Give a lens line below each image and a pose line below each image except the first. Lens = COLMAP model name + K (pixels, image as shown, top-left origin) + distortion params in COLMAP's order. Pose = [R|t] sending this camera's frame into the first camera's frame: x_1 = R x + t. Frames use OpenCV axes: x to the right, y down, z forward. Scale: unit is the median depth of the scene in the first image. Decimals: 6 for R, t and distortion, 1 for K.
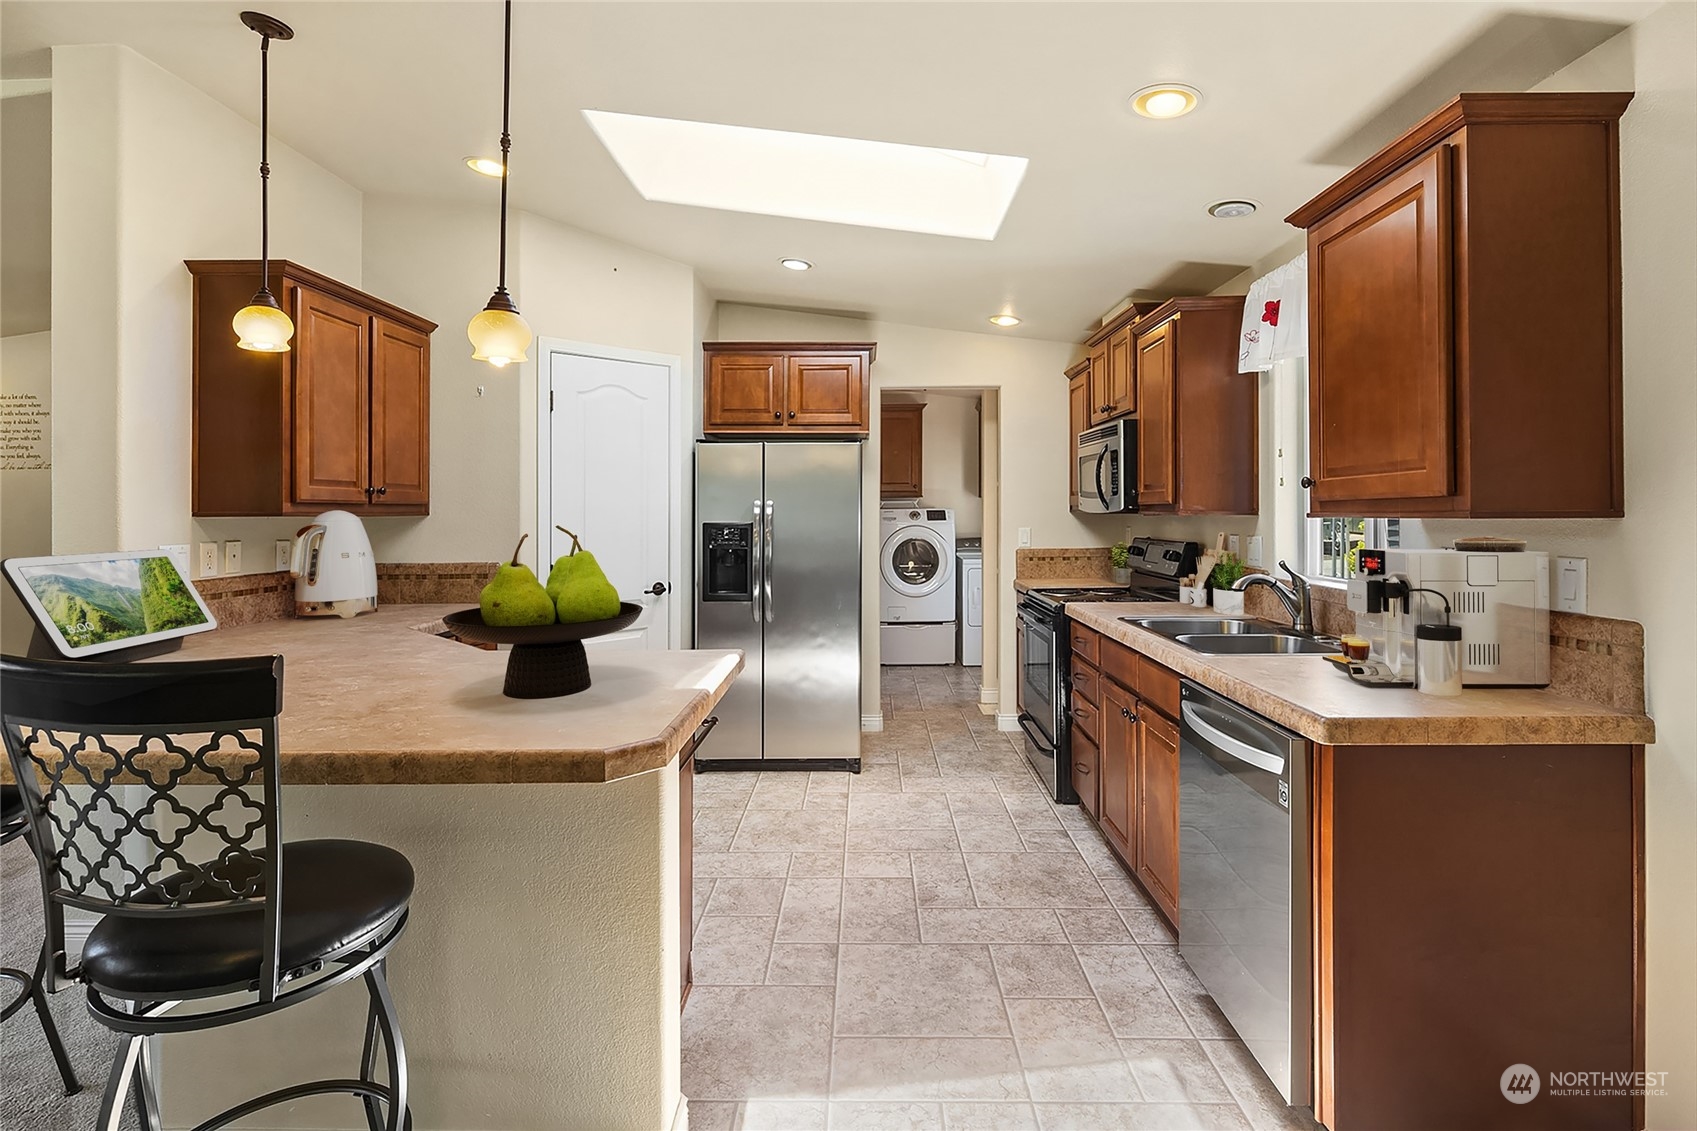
lens RADIAL K [[839.6, 0, 850.2], [0, 839.6, 501.9], [0, 0, 1]] dist [0.017785, -0.011835]
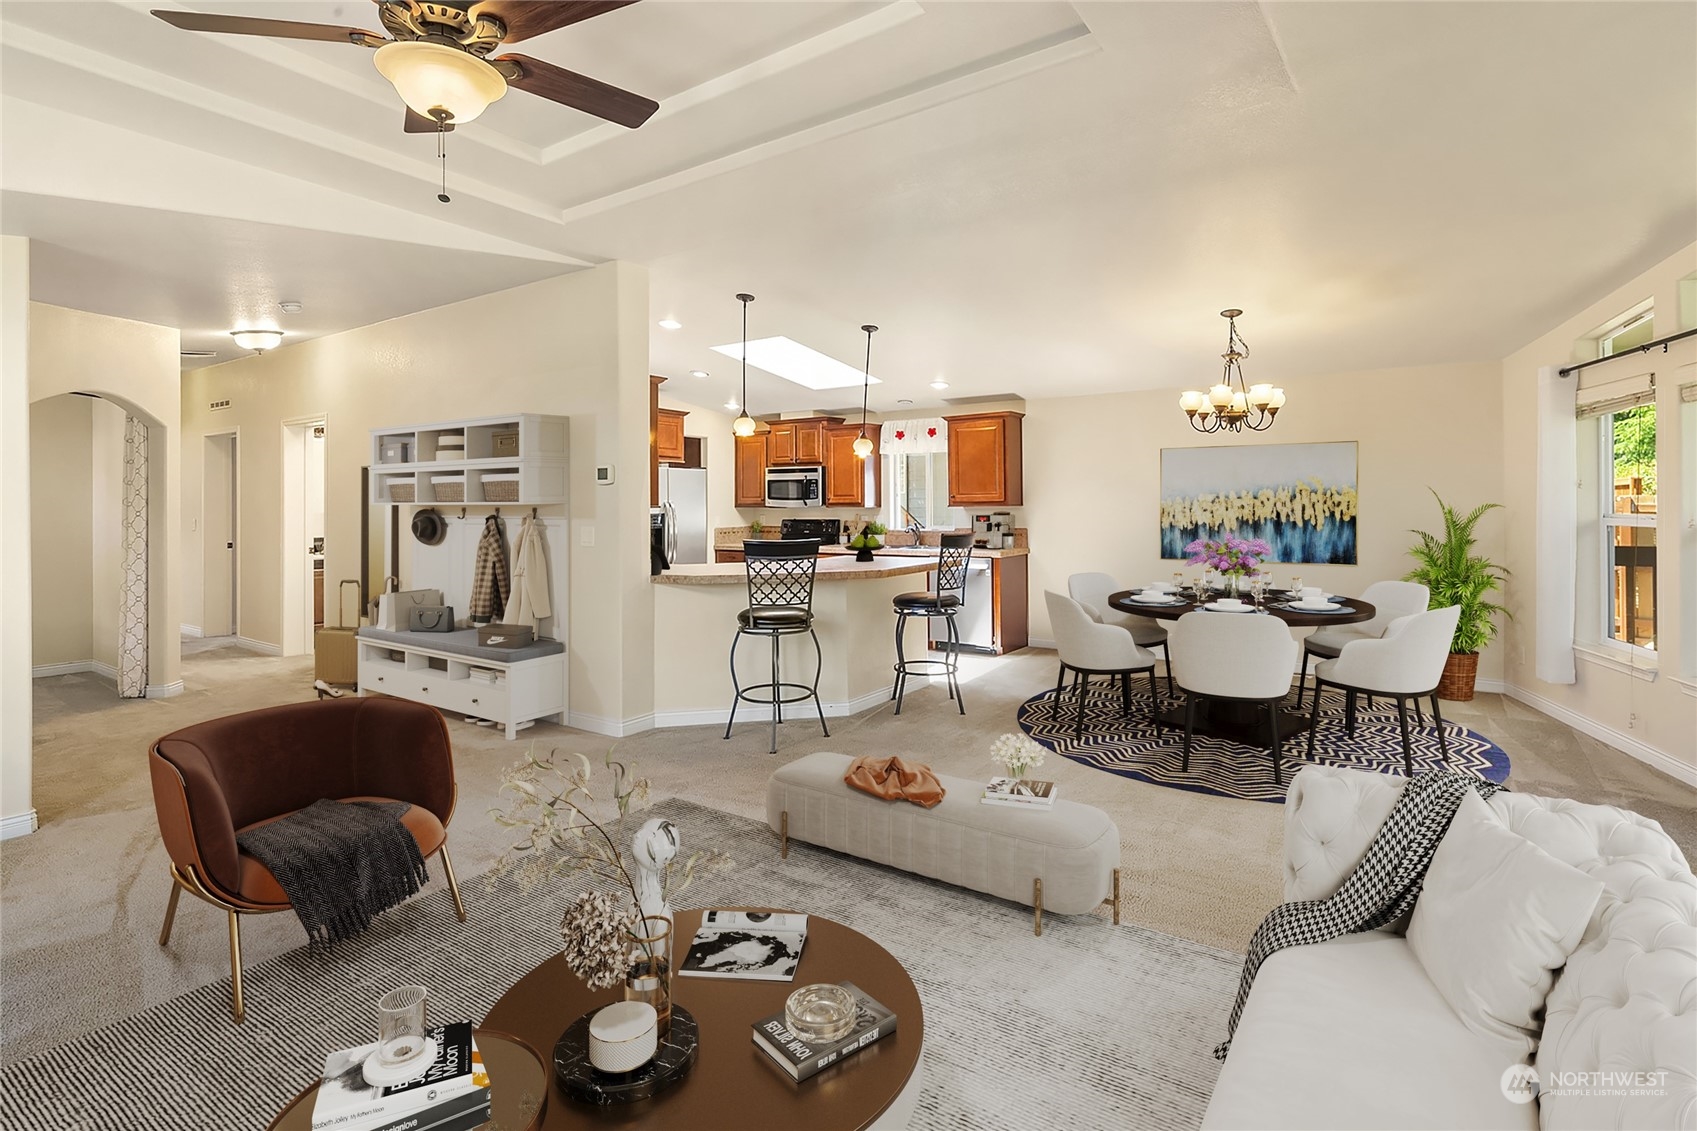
lens RADIAL K [[831.6, 0, 824.2], [0, 831.6, 512.0], [0, 0, 1]] dist [-0.000505, -0.000224]
pose [[0.577002, -0.001050, 0.816742, -1.505140], [-0.010202, 0.999912, 0.008493, 0.007914], [-0.816679, -0.013233, 0.576940, -0.309591]]
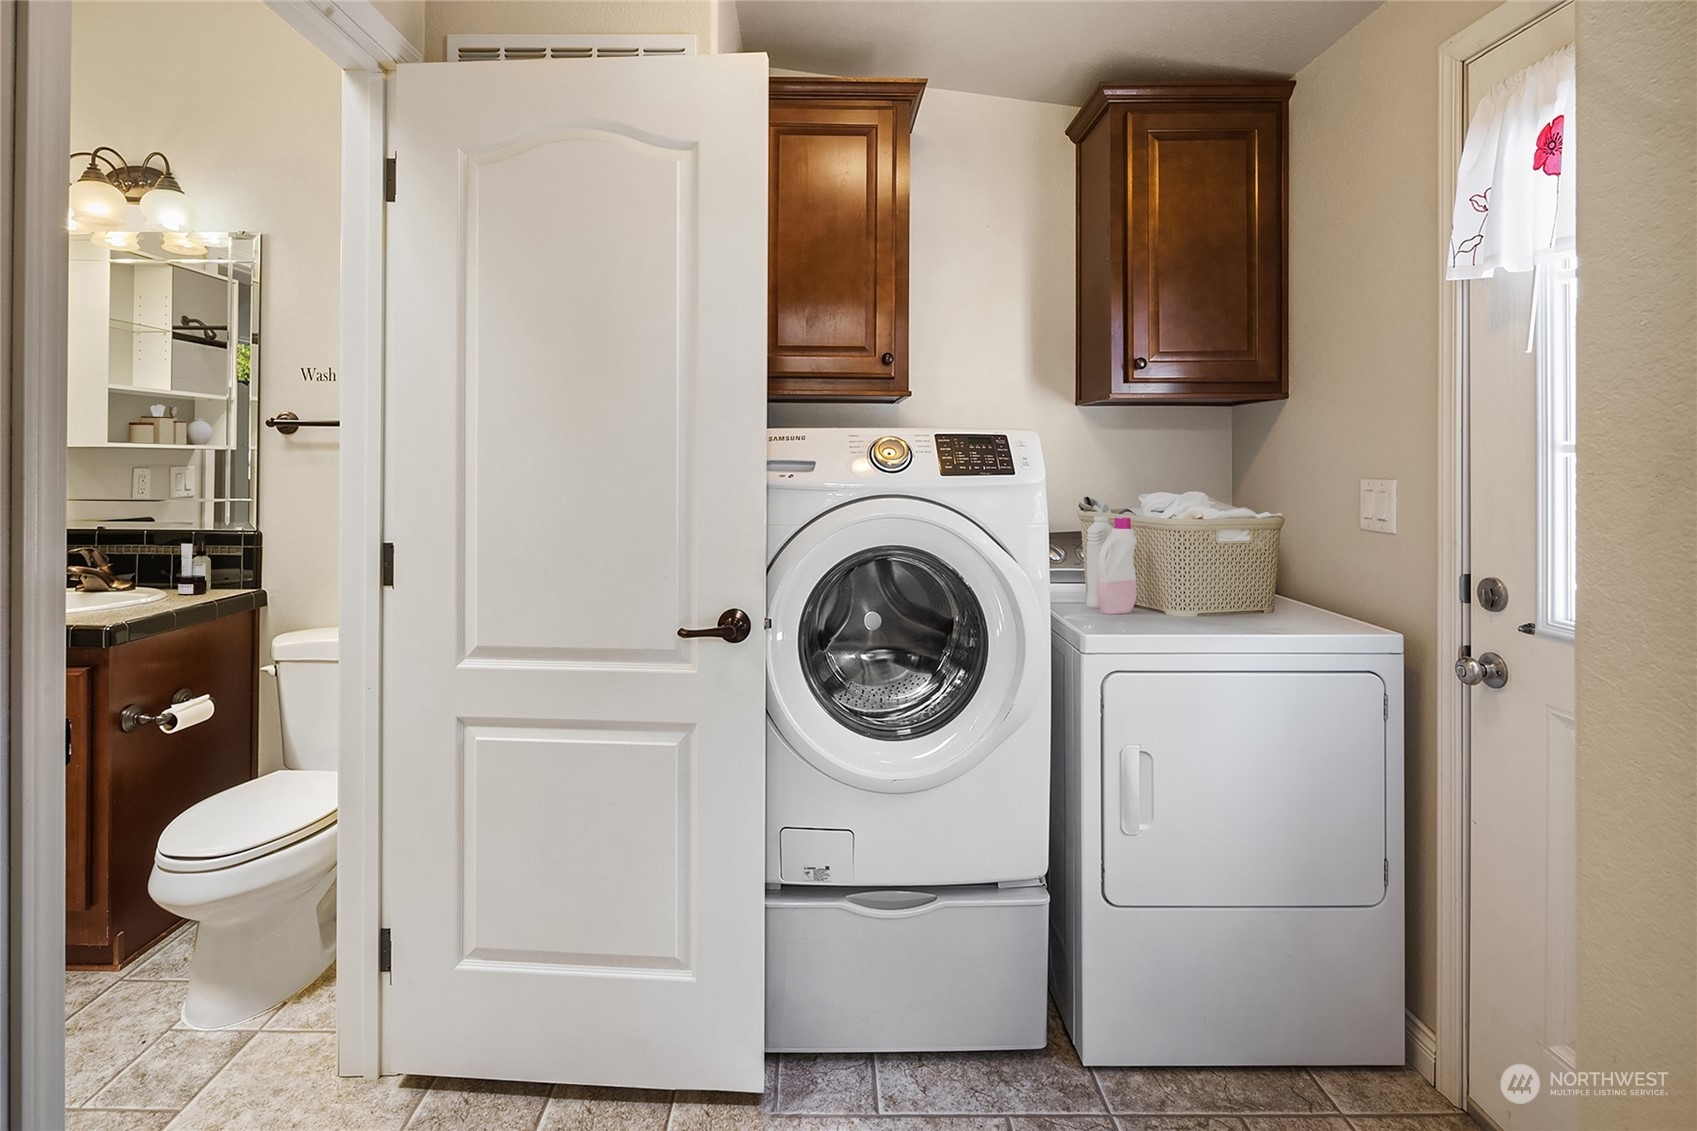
lens RADIAL K [[831.6, 0, 824.2], [0, 831.6, 512.0], [0, 0, 1]] dist [-0.000505, -0.000224]
pose [[0.999615, 0.001828, 0.027676, 0.094359], [-0.003798, 0.997448, 0.071302, 0.028814], [-0.027475, -0.071379, 0.997071, 1.402948]]
